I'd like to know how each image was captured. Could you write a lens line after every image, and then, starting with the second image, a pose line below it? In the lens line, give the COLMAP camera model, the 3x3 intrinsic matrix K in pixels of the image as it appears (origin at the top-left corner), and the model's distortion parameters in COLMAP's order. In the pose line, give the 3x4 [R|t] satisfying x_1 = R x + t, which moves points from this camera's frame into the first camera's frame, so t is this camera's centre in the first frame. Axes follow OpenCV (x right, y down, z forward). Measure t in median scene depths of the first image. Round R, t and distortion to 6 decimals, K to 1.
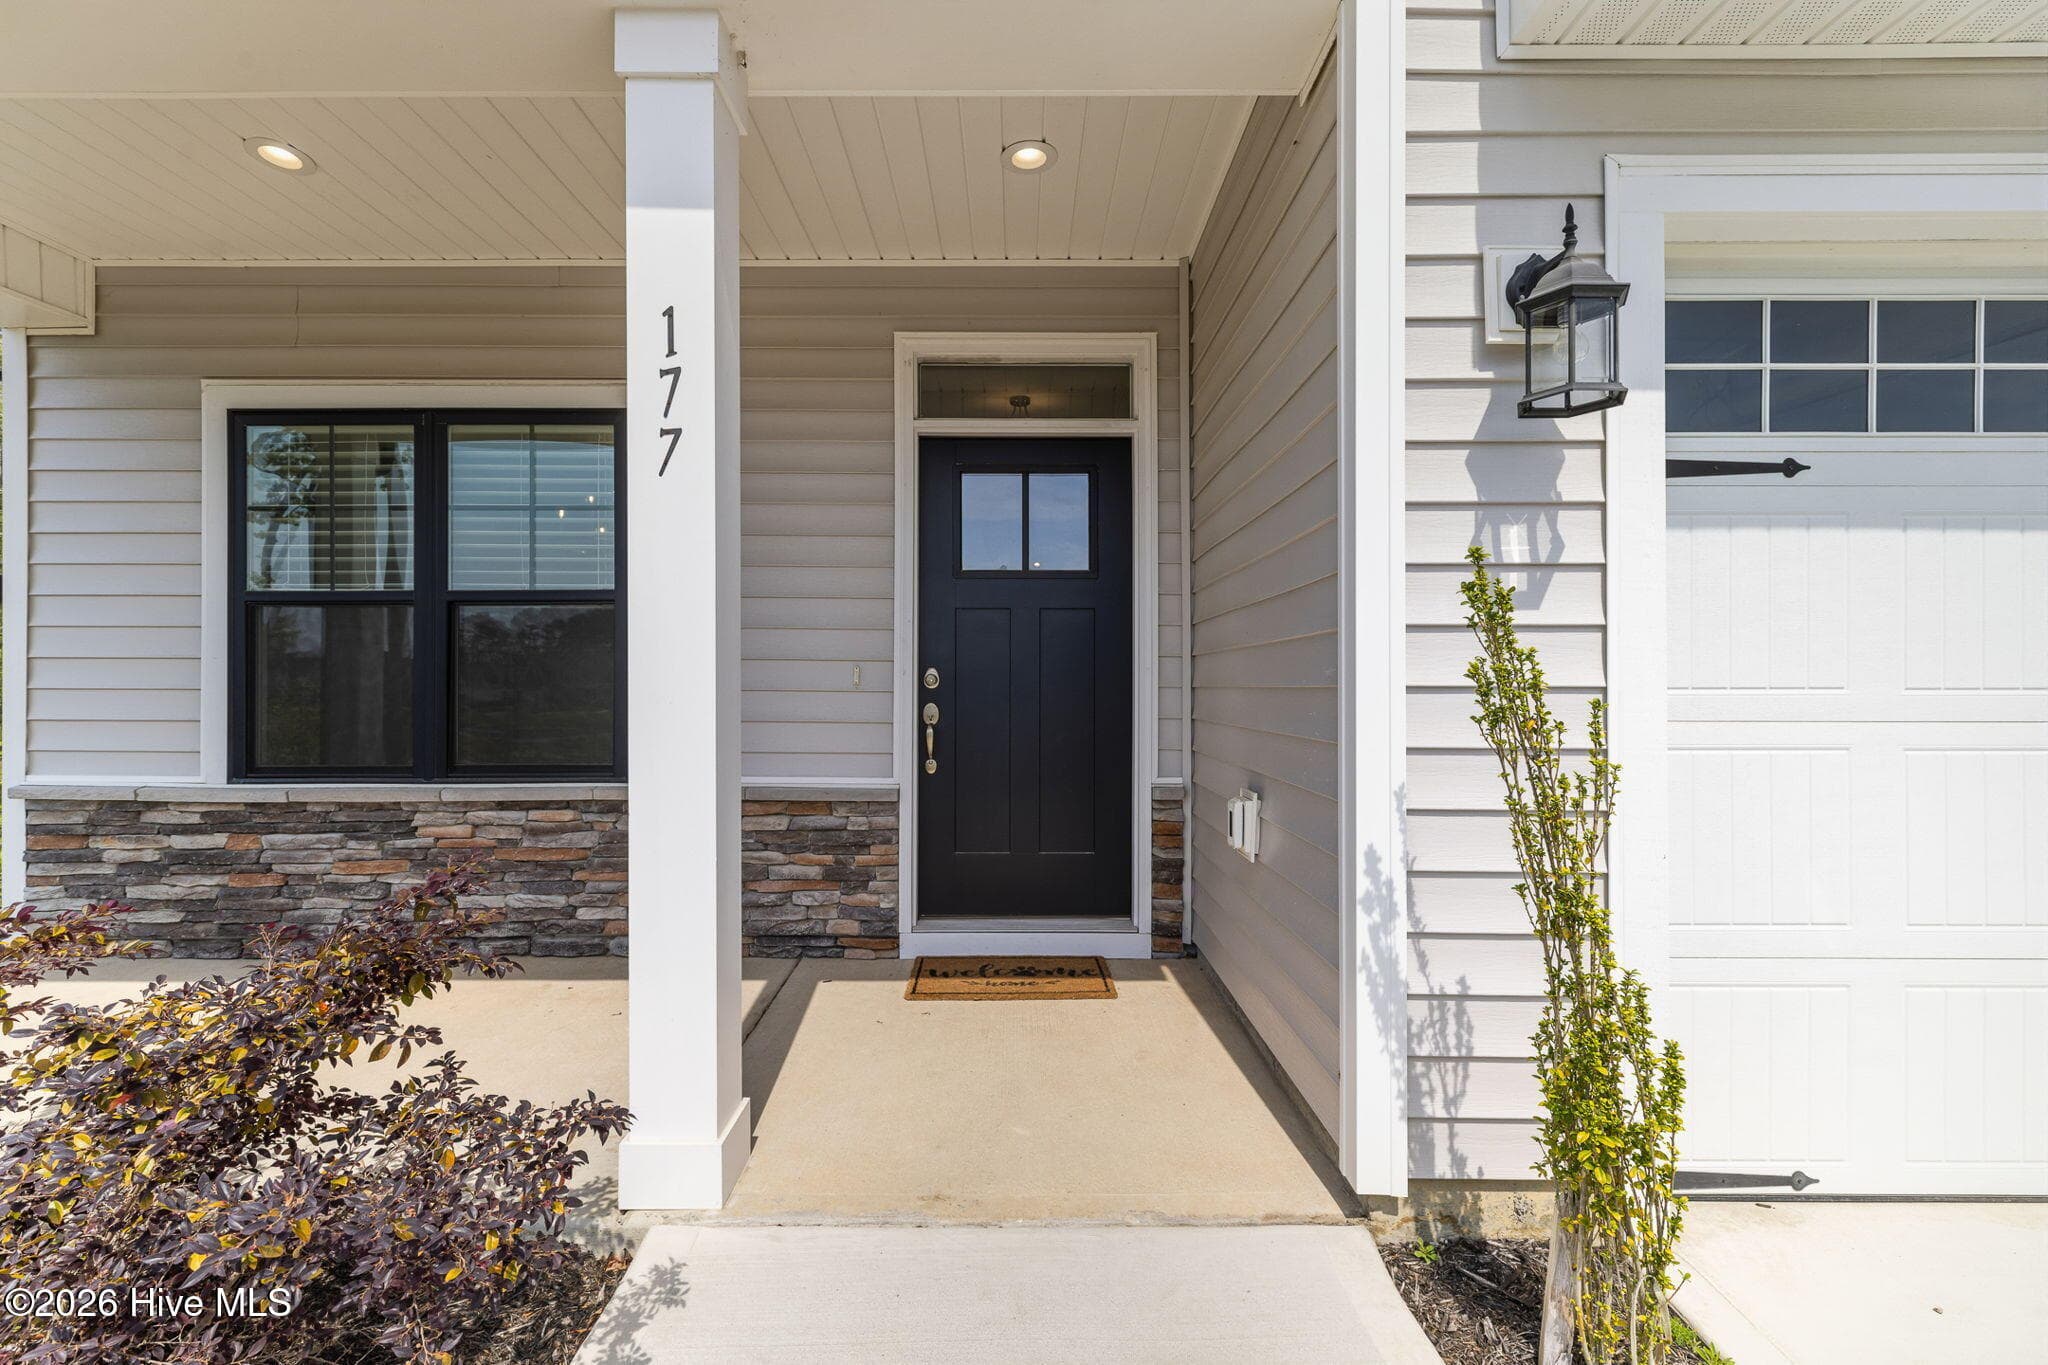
lens RADIAL K [[911.8, 0, 1009.3], [0, 911.8, 686.3], [0, 0, 1]] dist [0.003053, 0.000534]
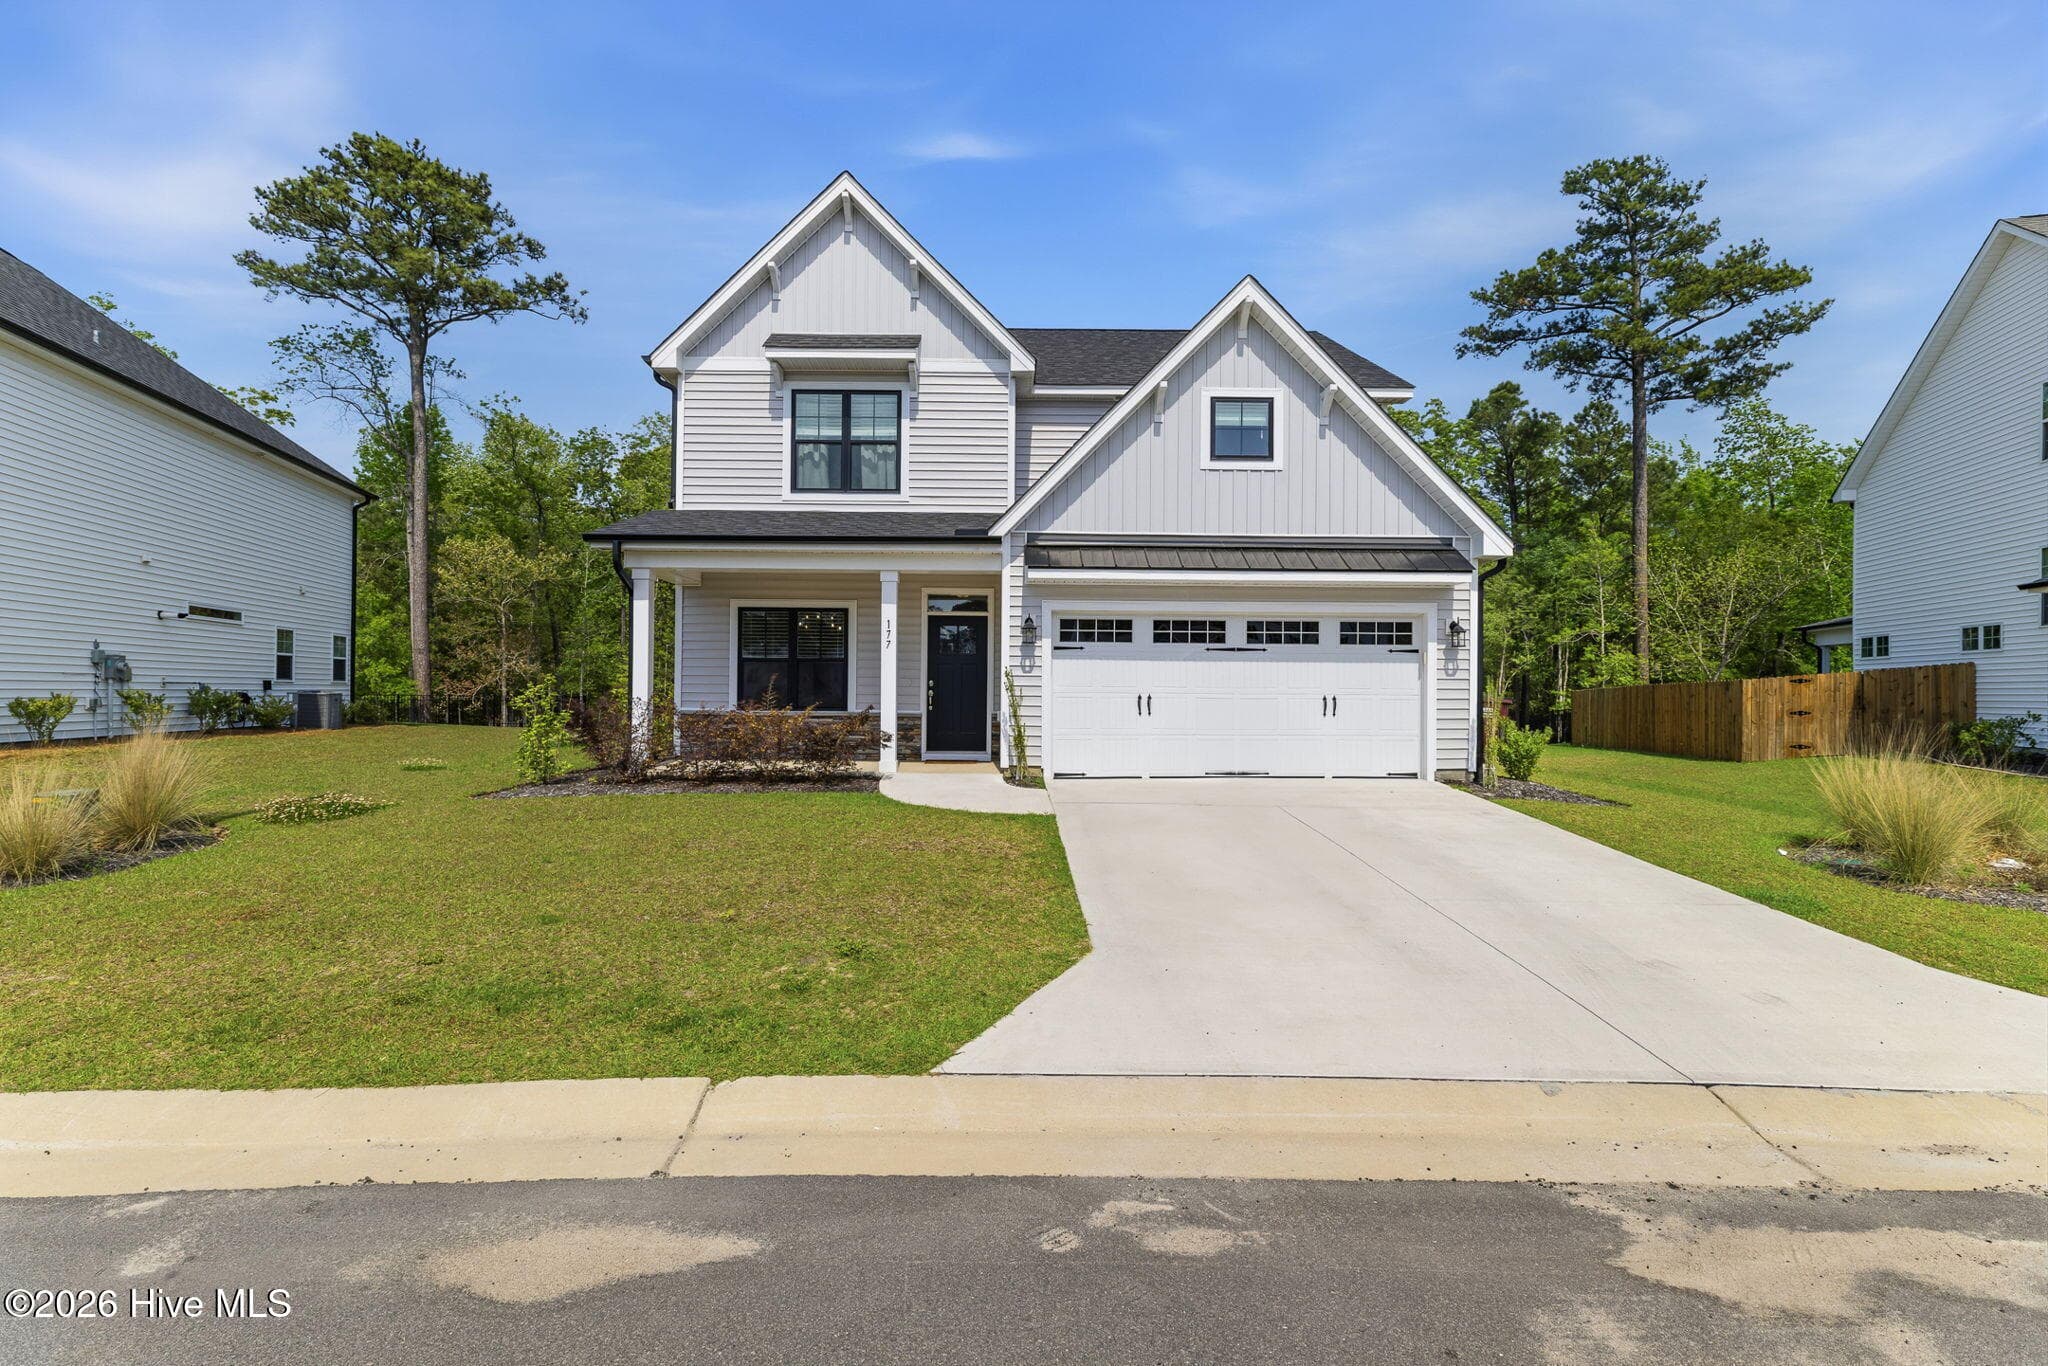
lens RADIAL K [[911.8, 0, 1009.3], [0, 911.8, 686.8], [0, 0, 1]] dist [0.003053, 0.000534]
pose [[0.999926, 0.007492, 0.009543, 0.340841], [-0.007451, 0.999963, -0.004297, 0.031293], [-0.009575, 0.004226, 0.999945, -4.670284]]
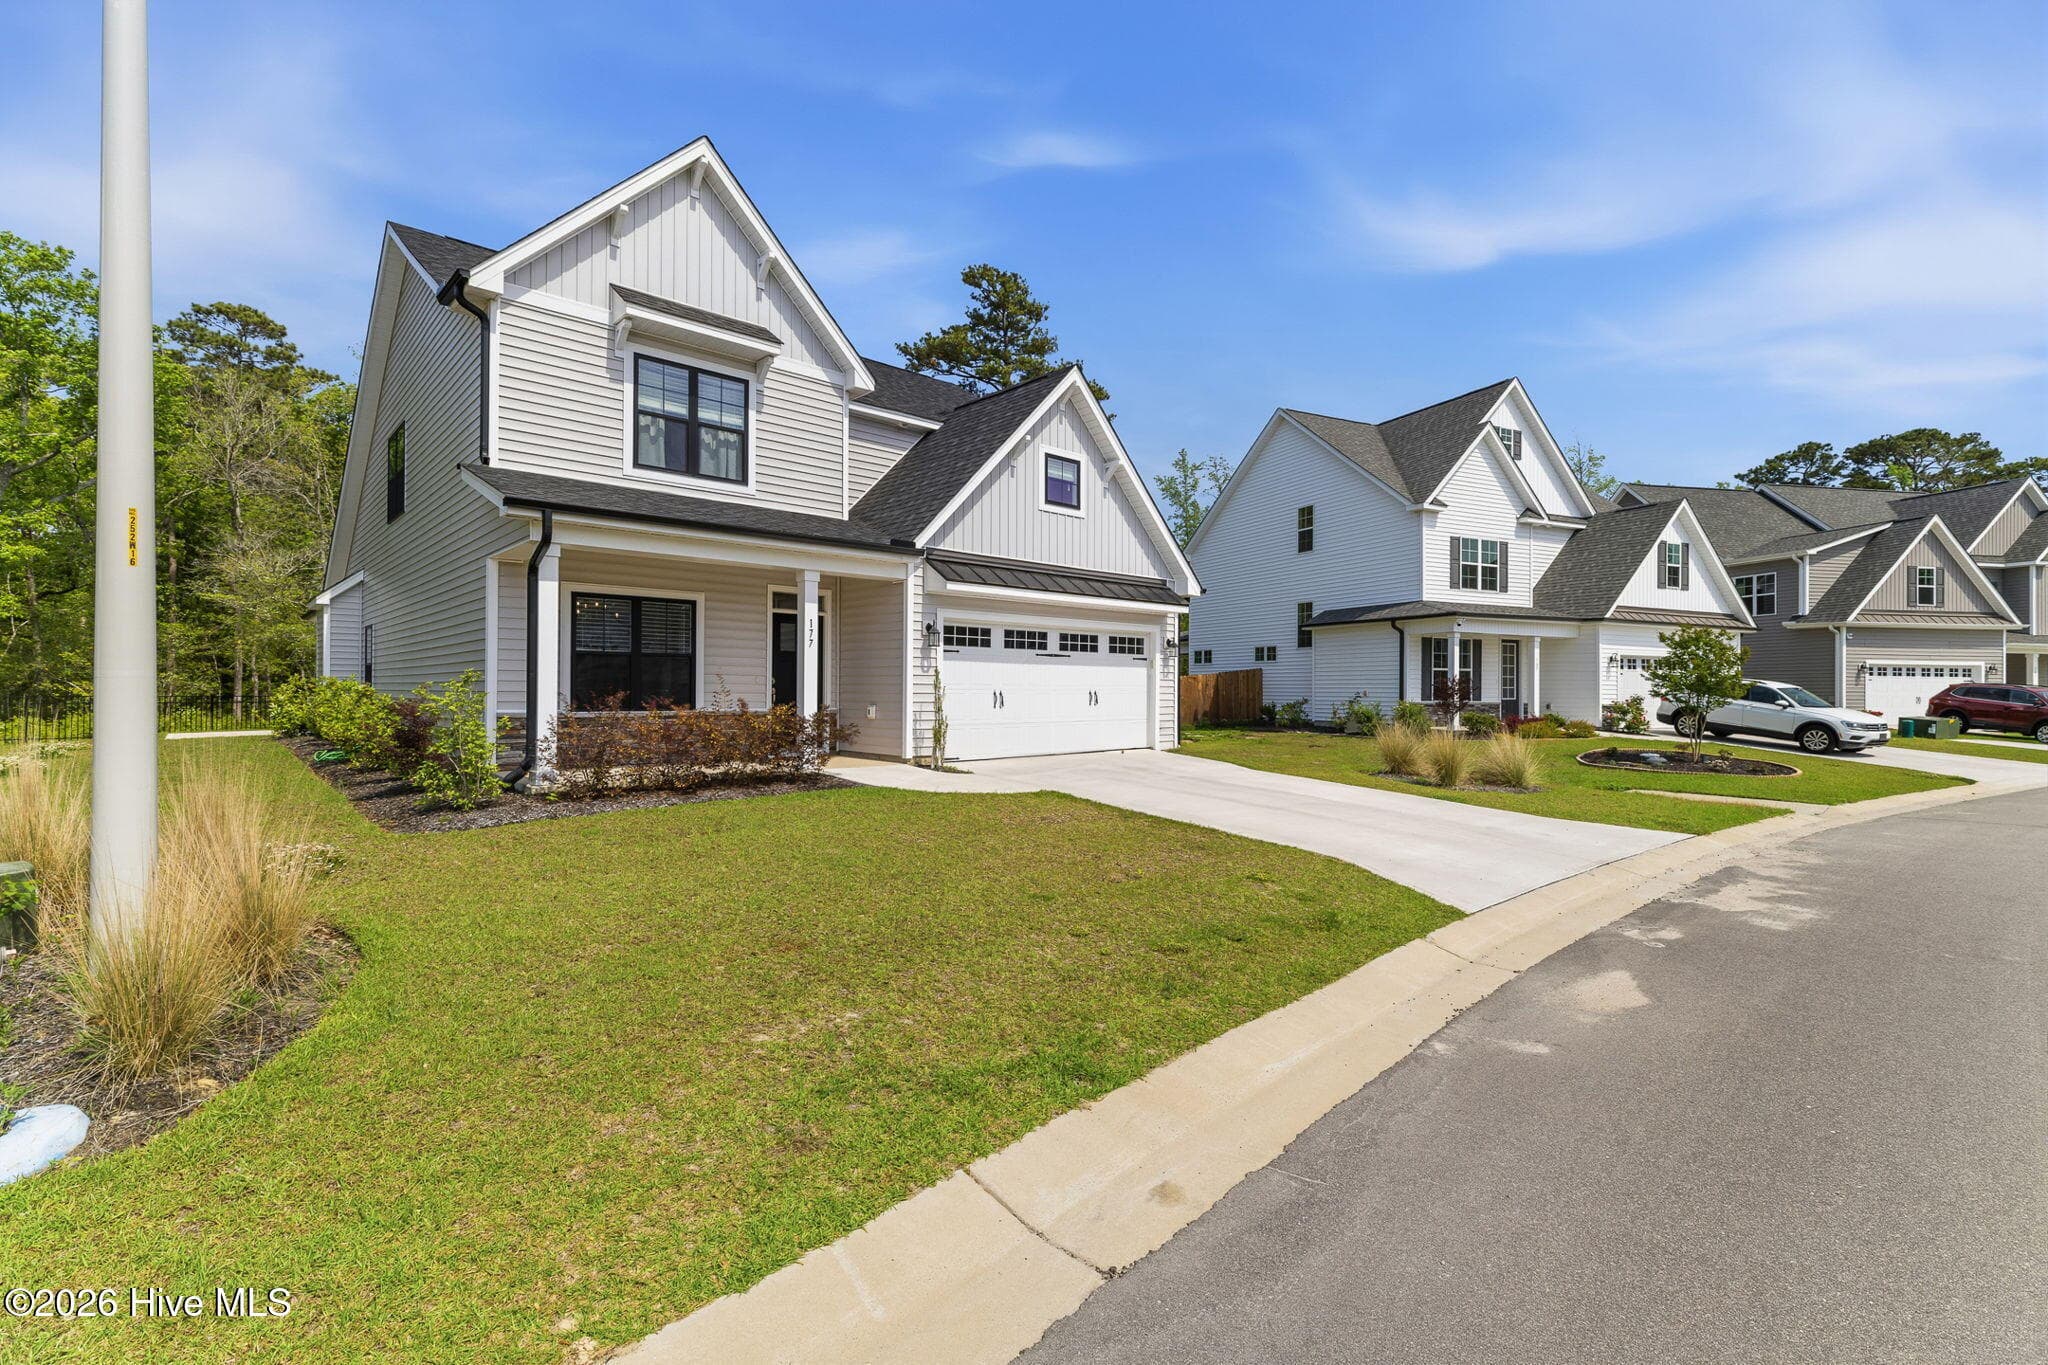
lens RADIAL K [[911.8, 0, 1009.3], [0, 911.8, 686.3], [0, 0, 1]] dist [0.003053, 0.000534]
pose [[0.744378, 0.006047, 0.667732, -3.236245], [-0.007614, 0.999971, -0.000569, 0.014622], [-0.667716, -0.004661, 0.744402, -4.117279]]
